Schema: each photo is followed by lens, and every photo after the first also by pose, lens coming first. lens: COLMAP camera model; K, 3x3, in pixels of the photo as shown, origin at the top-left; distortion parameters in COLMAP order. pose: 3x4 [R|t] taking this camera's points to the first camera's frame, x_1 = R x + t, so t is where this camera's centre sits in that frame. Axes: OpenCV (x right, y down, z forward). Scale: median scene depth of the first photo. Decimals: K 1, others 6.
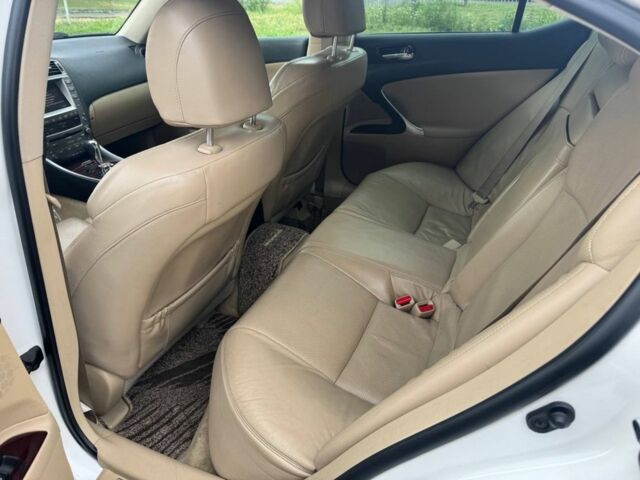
lens RADIAL K [[504.1, 0, 321.3], [0, 504.1, 258.8], [0, 0, 1]] dist [-0.002192, -0.008604]
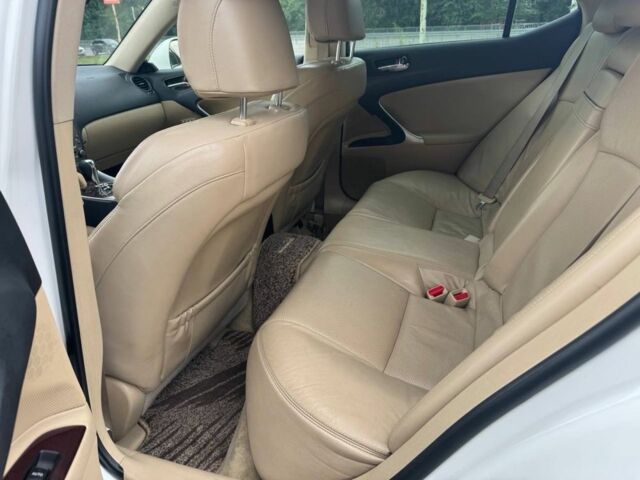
lens RADIAL K [[504.1, 0, 321.3], [0, 504.1, 258.8], [0, 0, 1]] dist [-0.002192, -0.008604]
pose [[0.995897, -0.062514, 0.065430, -0.107126], [0.069449, 0.991534, -0.109712, 0.106838], [-0.058017, 0.113805, 0.991808, 0.053897]]
